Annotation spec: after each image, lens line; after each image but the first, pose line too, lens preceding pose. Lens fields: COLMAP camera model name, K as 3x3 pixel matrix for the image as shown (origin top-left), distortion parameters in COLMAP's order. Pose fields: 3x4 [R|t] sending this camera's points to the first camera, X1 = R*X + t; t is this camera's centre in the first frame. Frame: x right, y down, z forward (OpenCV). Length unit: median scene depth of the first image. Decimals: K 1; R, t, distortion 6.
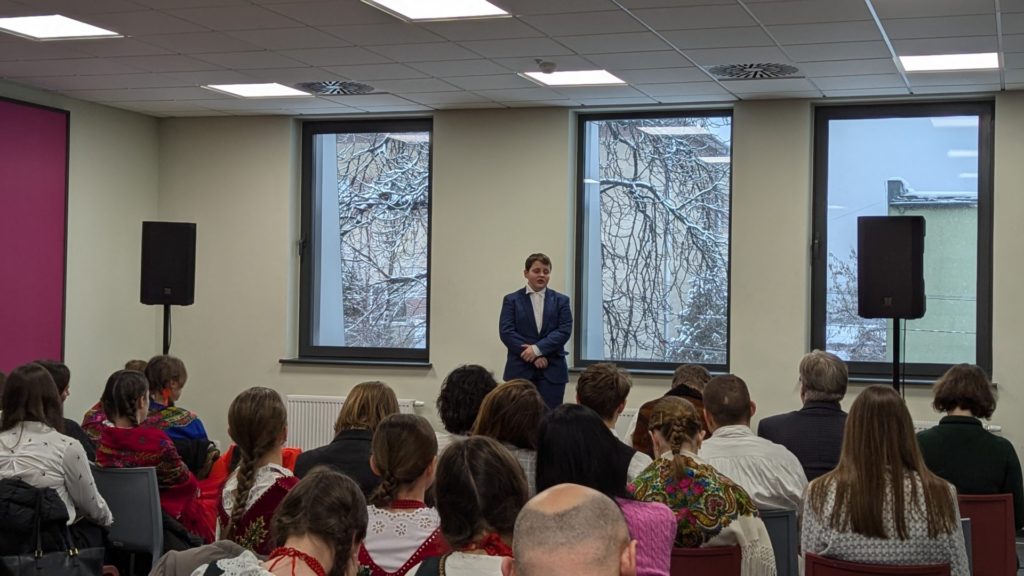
lens RADIAL K [[1430.2, 0, 510.6], [0, 1430.2, 277.4], [0, 0, 1]] dist [0.170131, -0.688797]
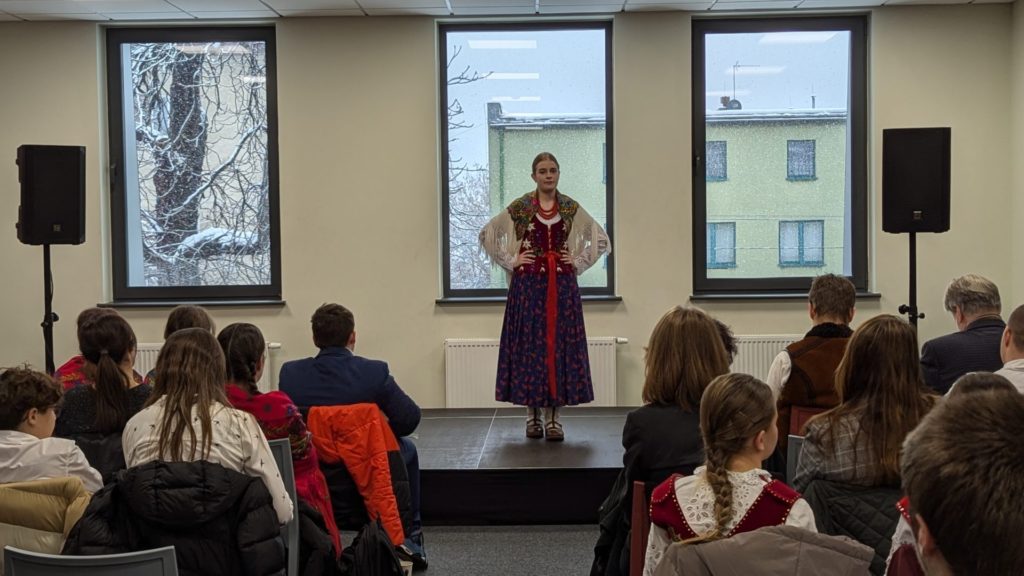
lens RADIAL K [[1430.2, 0, 510.6], [0, 1430.2, 277.4], [0, 0, 1]] dist [0.170131, -0.688797]
pose [[0.948803, -0.041099, 0.313183, -0.202785], [0.024556, 0.998096, 0.056588, -0.002339], [-0.314912, -0.046000, 0.948005, 0.098390]]
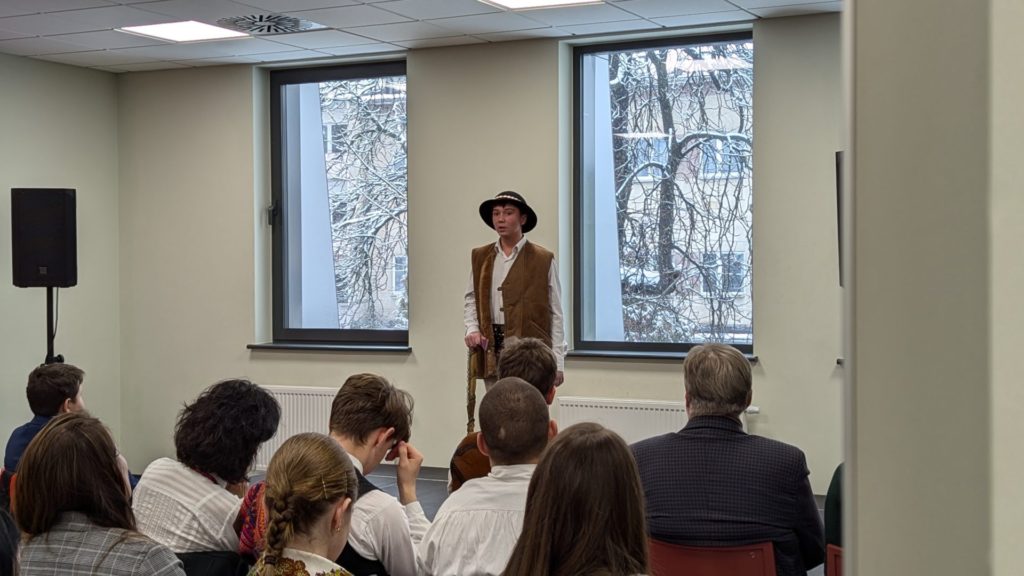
lens RADIAL K [[1430.2, 0, 510.6], [0, 1430.2, 277.4], [0, 0, 1]] dist [0.170131, -0.688797]
pose [[0.992235, -0.021109, -0.122570, 0.108886], [0.023857, 0.999495, 0.020988, 0.001755], [0.122065, -0.023749, 0.992238, 0.160519]]
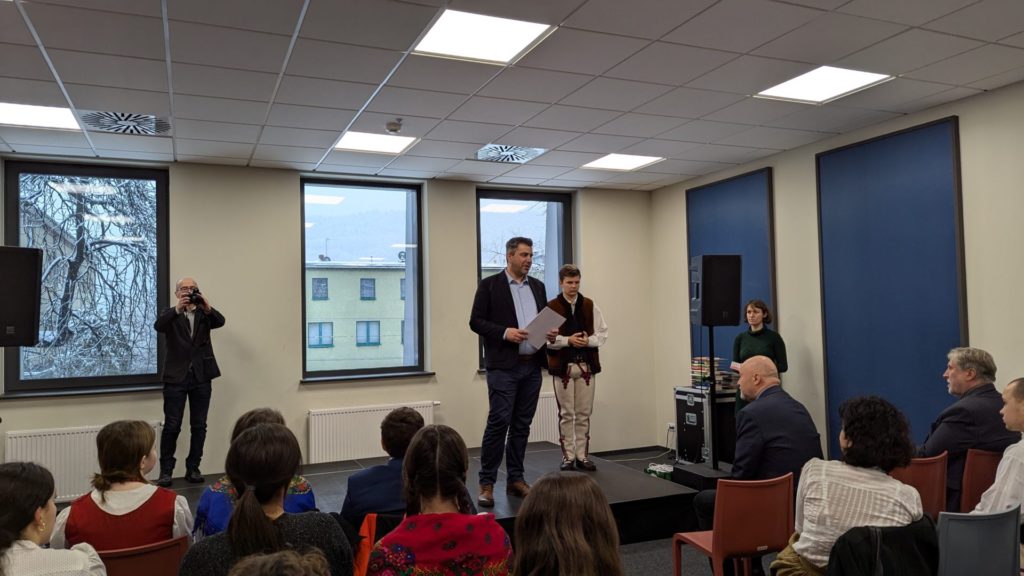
lens RADIAL K [[724.2, 0, 509.3], [0, 724.2, 294.1], [0, 0, 1]] dist [0.056546, -0.054030]
pose [[0.725013, -0.008570, 0.688682, -0.258019], [0.021598, 0.999714, -0.010298, -0.000486], [-0.688397, 0.022340, 0.724990, 0.401625]]
